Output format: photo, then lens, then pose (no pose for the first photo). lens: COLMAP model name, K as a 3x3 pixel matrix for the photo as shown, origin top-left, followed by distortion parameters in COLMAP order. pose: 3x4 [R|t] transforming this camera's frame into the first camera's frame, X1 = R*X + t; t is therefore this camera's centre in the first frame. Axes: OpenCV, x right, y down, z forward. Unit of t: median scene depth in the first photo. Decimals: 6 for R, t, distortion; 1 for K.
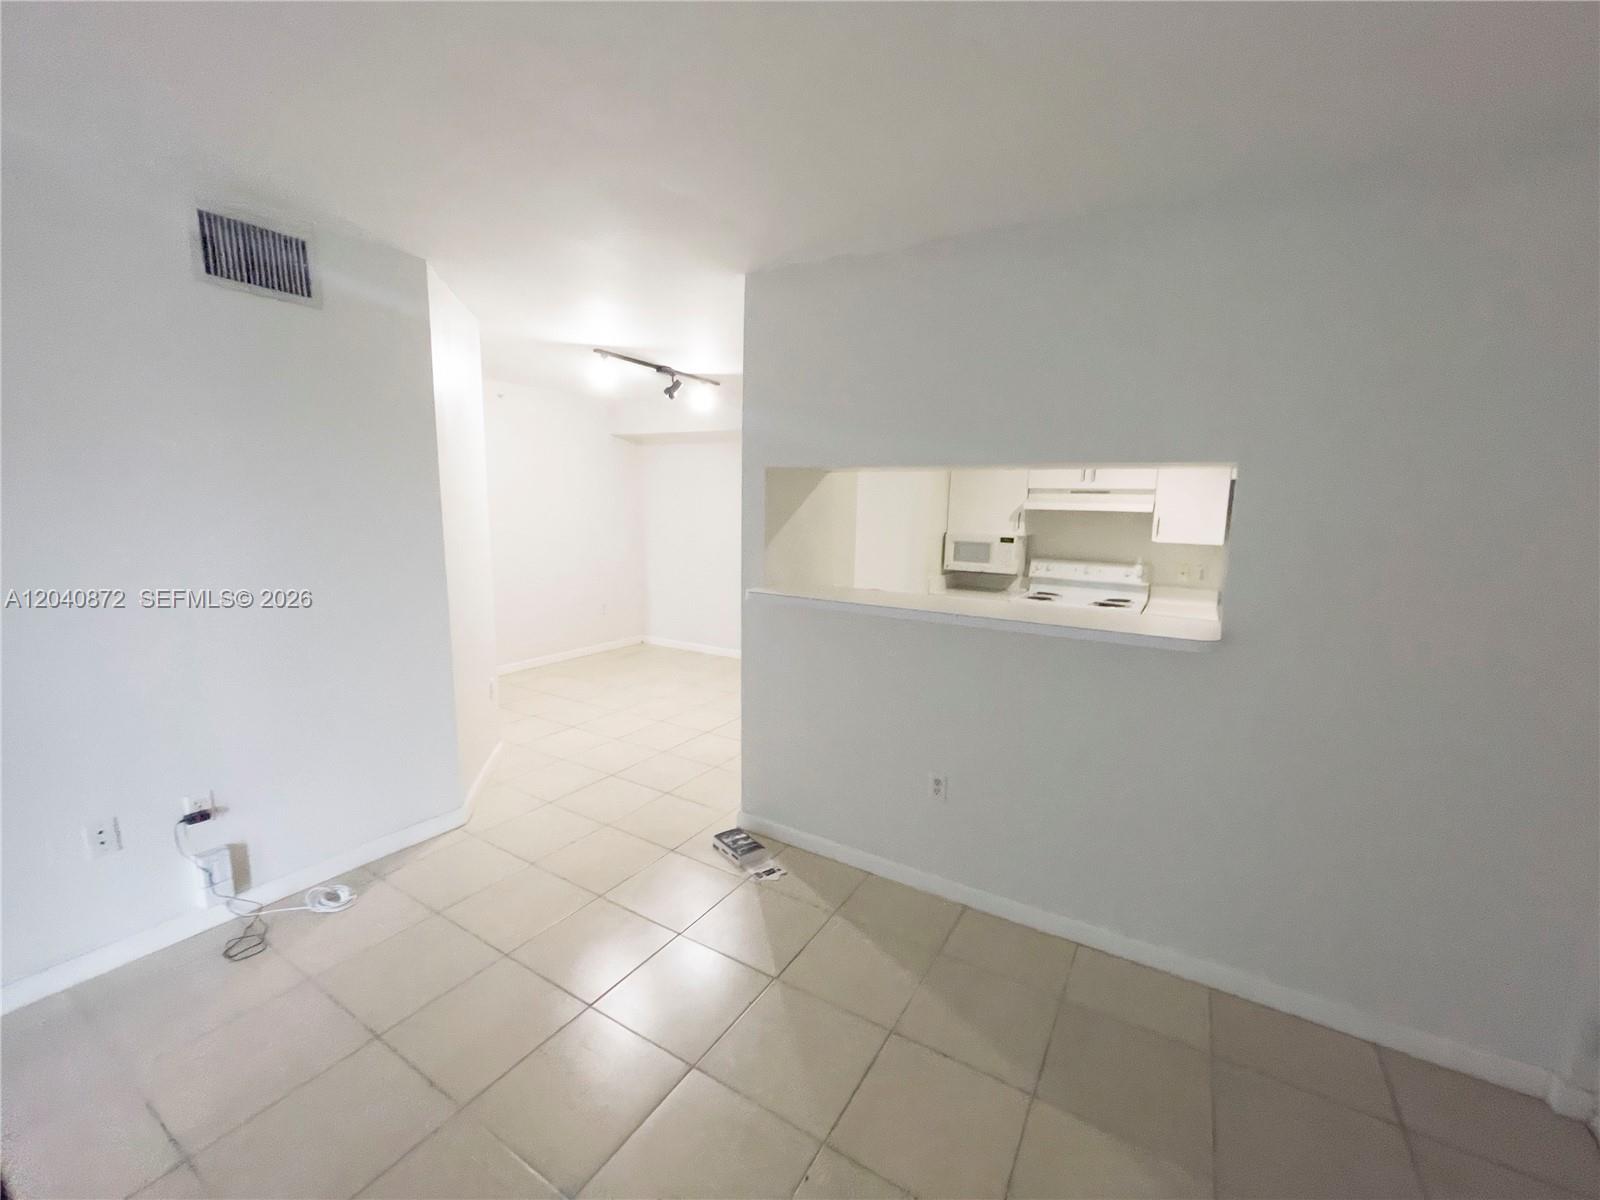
lens RADIAL K [[645.3, 0, 800.0], [0, 645.3, 600.0], [0, 0, 1]] dist [-0.000175, -0.000190]
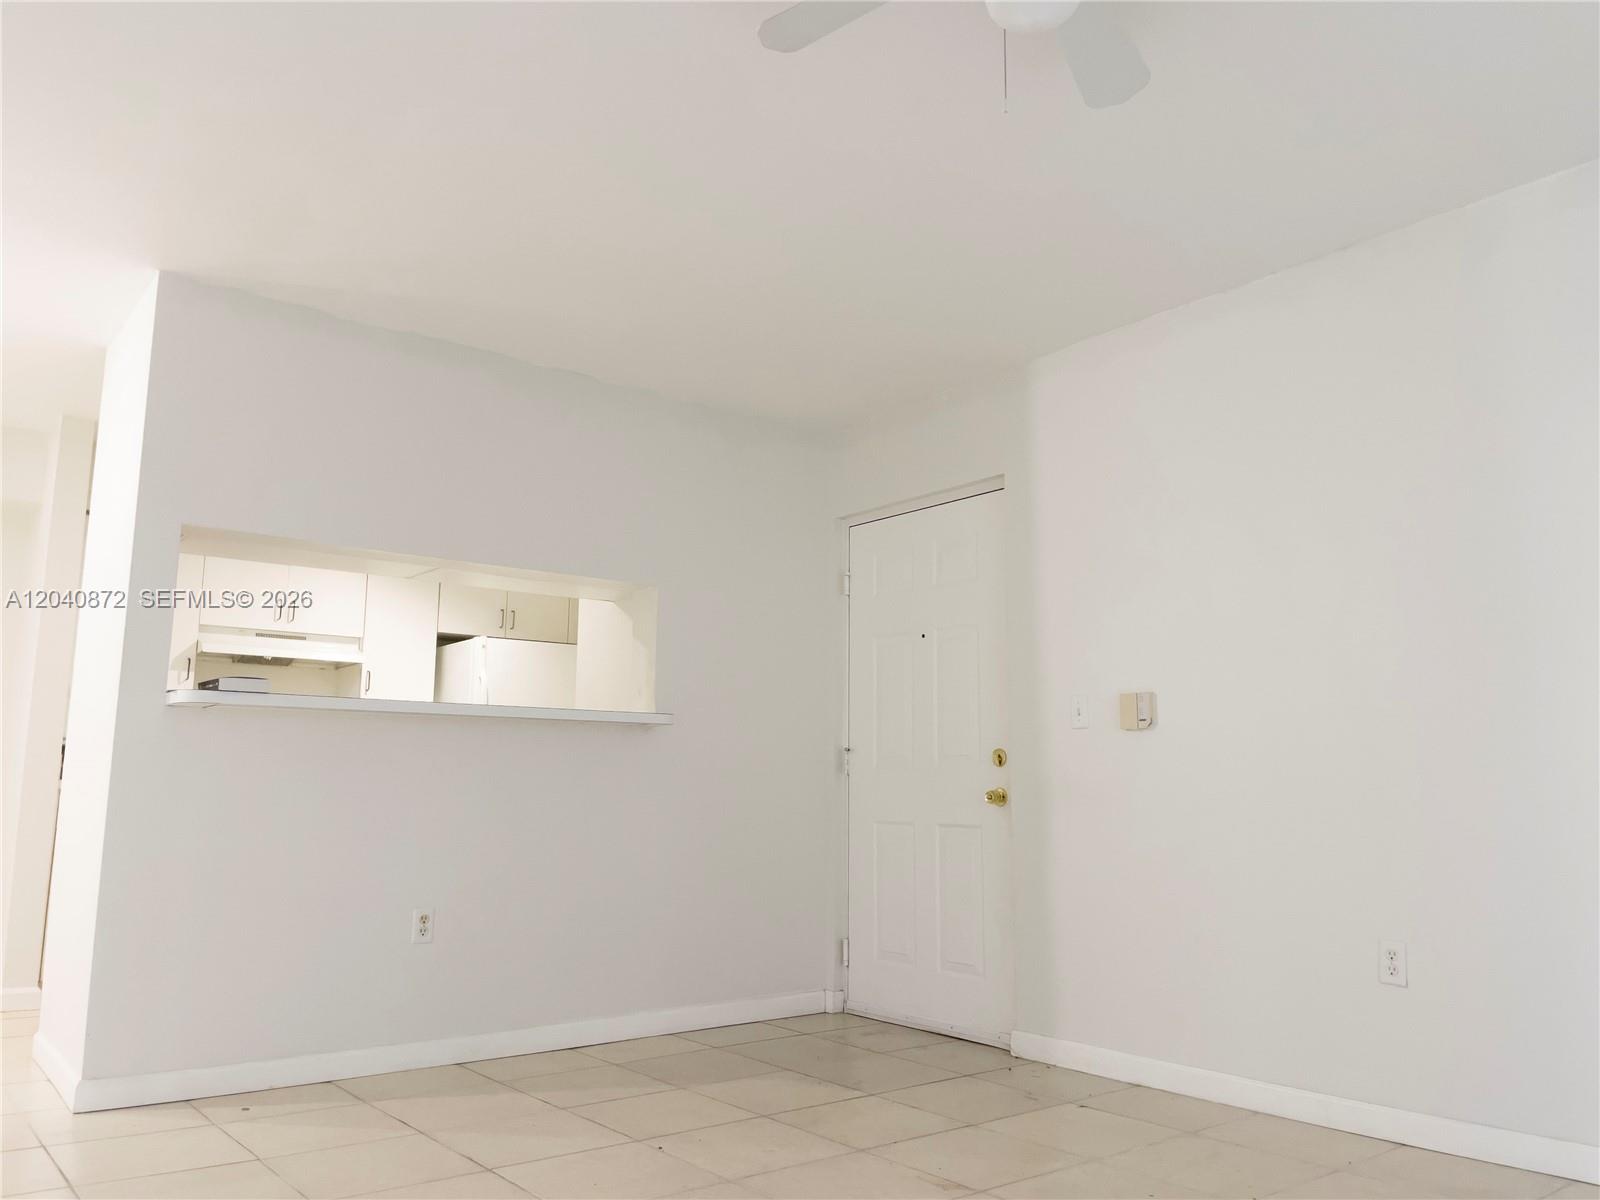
lens RADIAL K [[1264.1, 0, 800.0], [0, 1264.1, 600.0], [0, 0, 1]] dist [-0.000790, -0.001063]
pose [[0.355382, 0.125877, 0.926206, -0.740999], [0.135511, 0.973484, -0.184297, 0.152254], [-0.924846, 0.191007, 0.328902, -0.050811]]
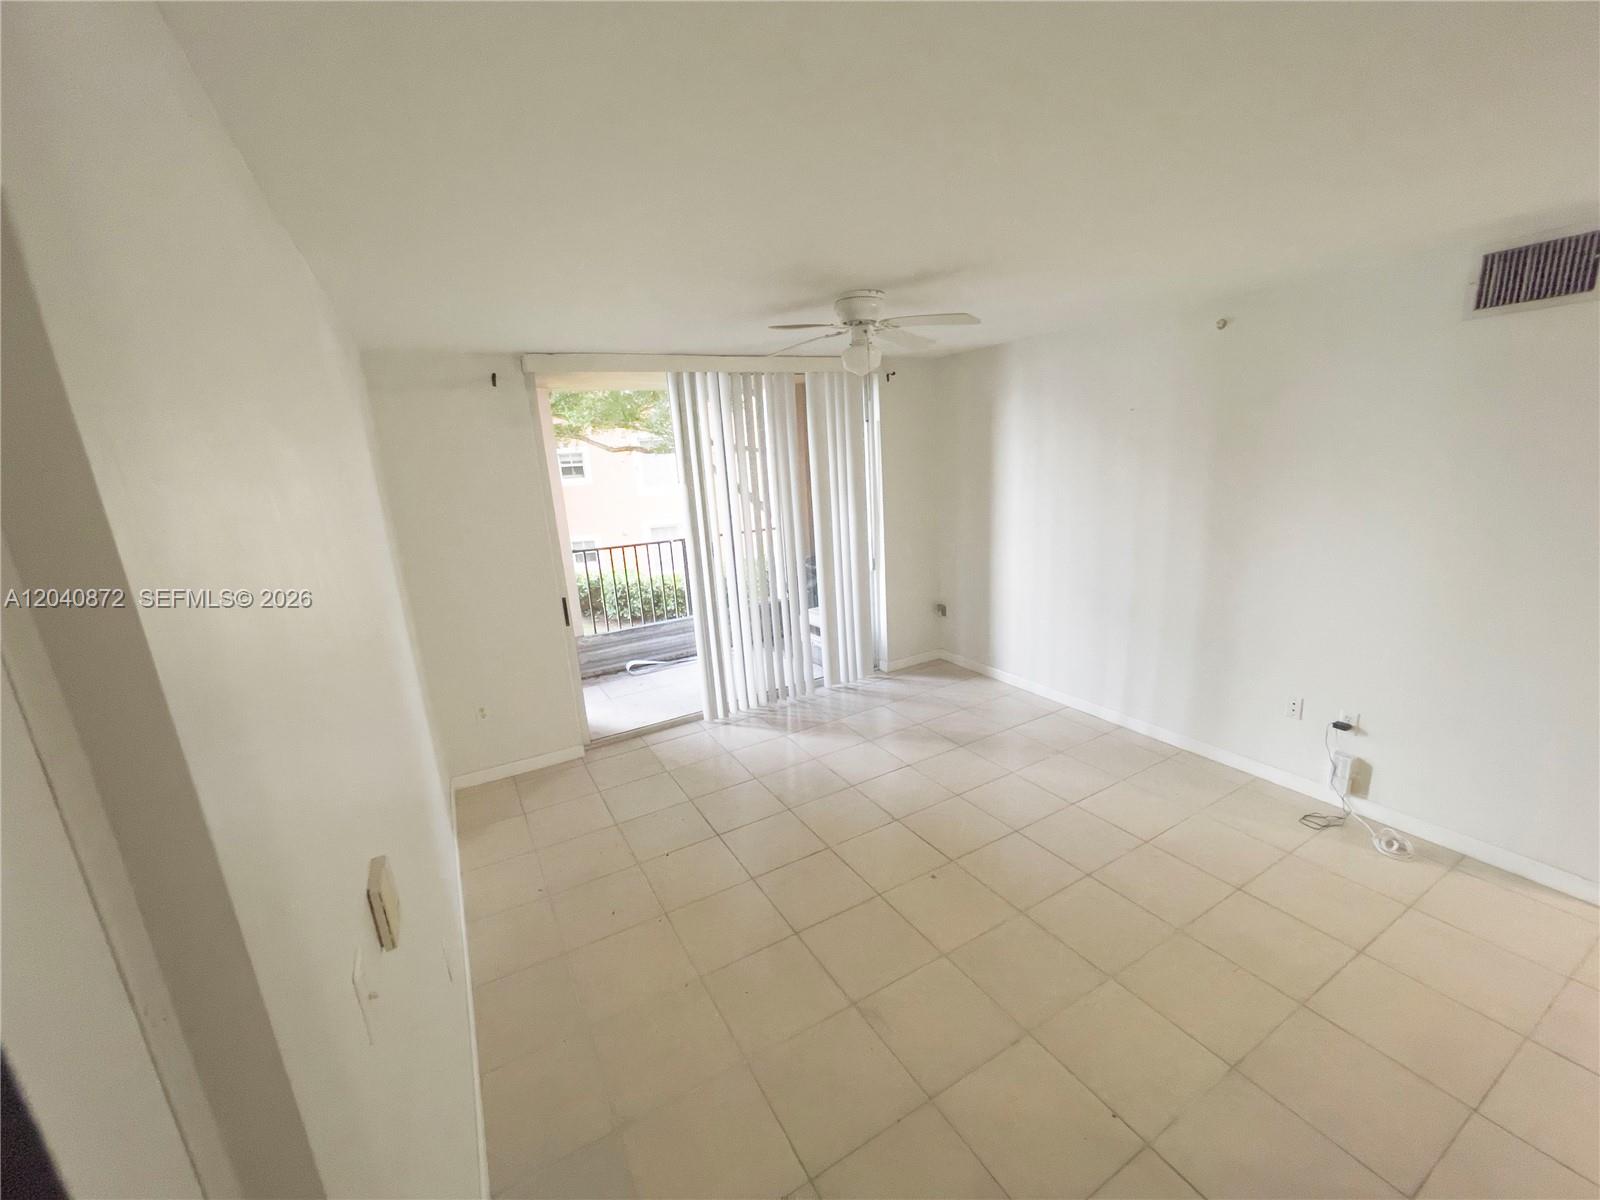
lens RADIAL K [[645.3, 0, 800.0], [0, 645.3, 600.0], [0, 0, 1]] dist [-0.000175, -0.000190]
pose [[-0.486219, 0.216037, -0.846711, 0.408063], [-0.075831, 0.954870, 0.287180, -0.127328], [0.870540, 0.203839, -0.447894, 0.296318]]
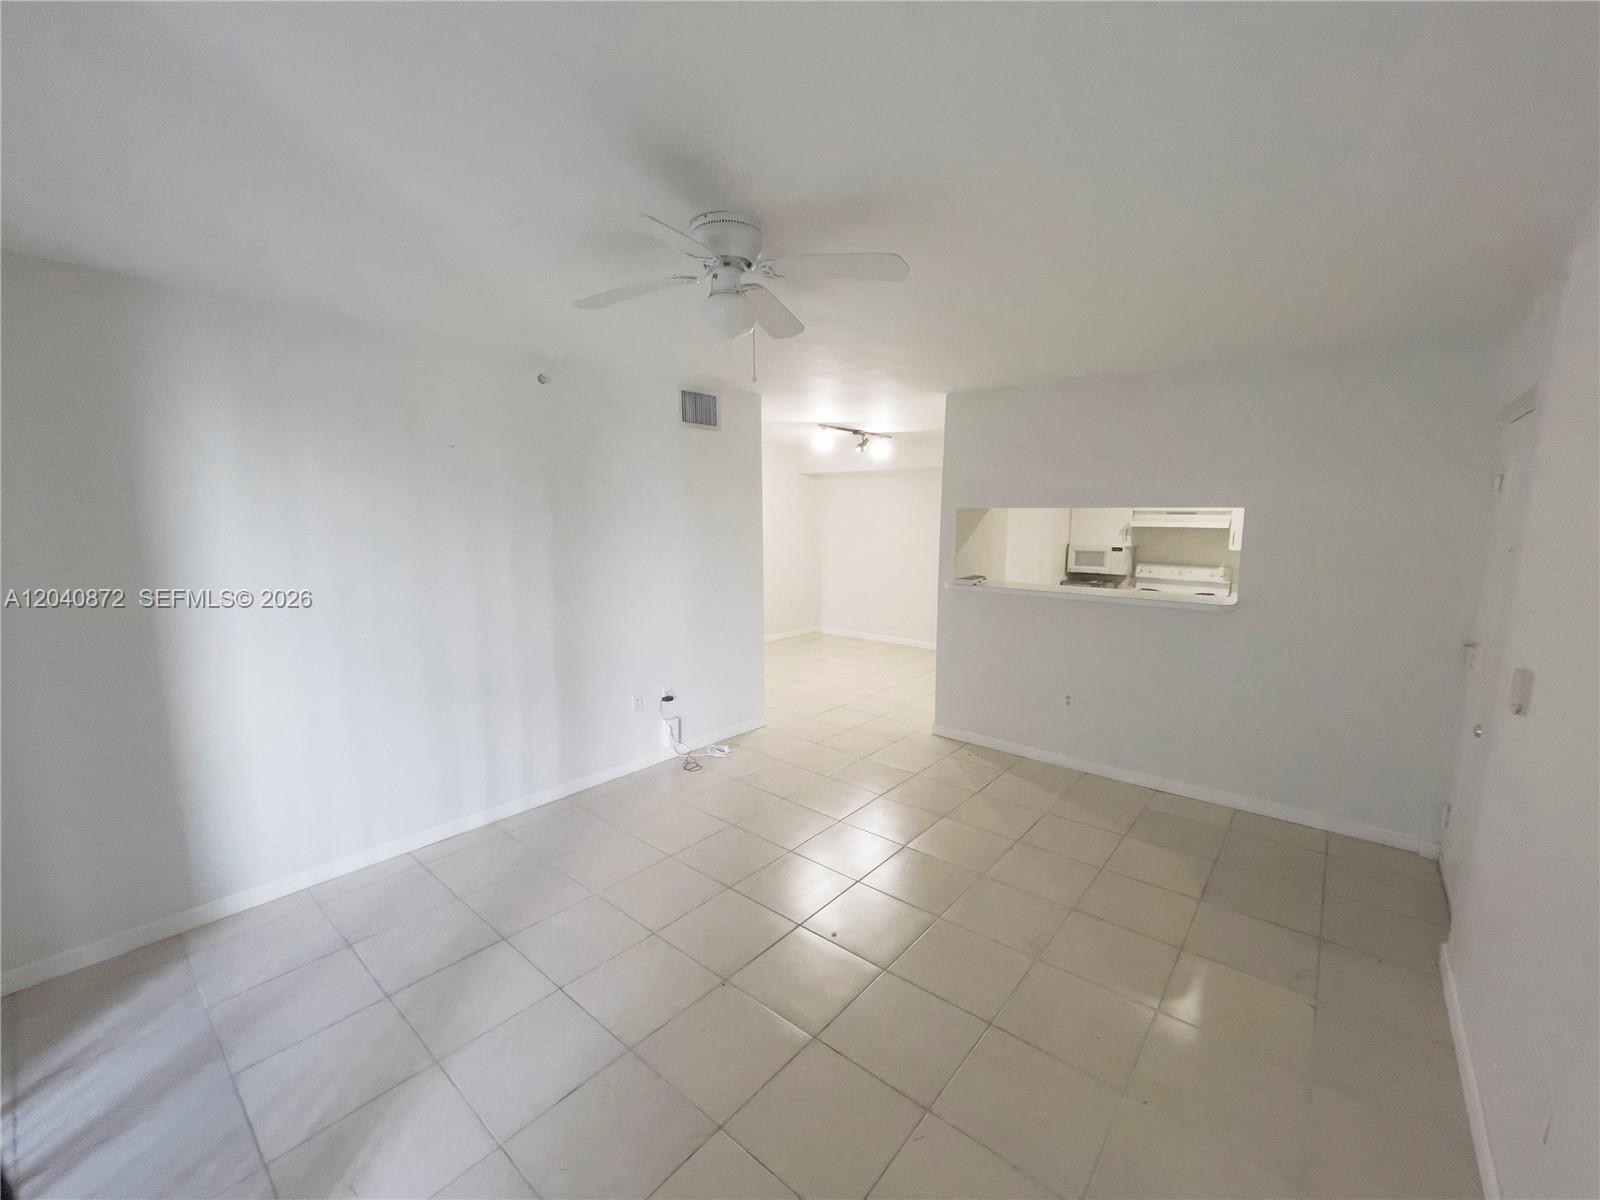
lens RADIAL K [[638.5, 0, 800.0], [0, 638.5, 600.0], [0, 0, 1]] dist [-0.008450, -0.000157]
pose [[0.986801, 0.000915, -0.161938, -0.124590], [-0.003003, 0.999915, -0.012654, 0.033609], [0.161912, 0.012973, 0.986720, -0.449172]]
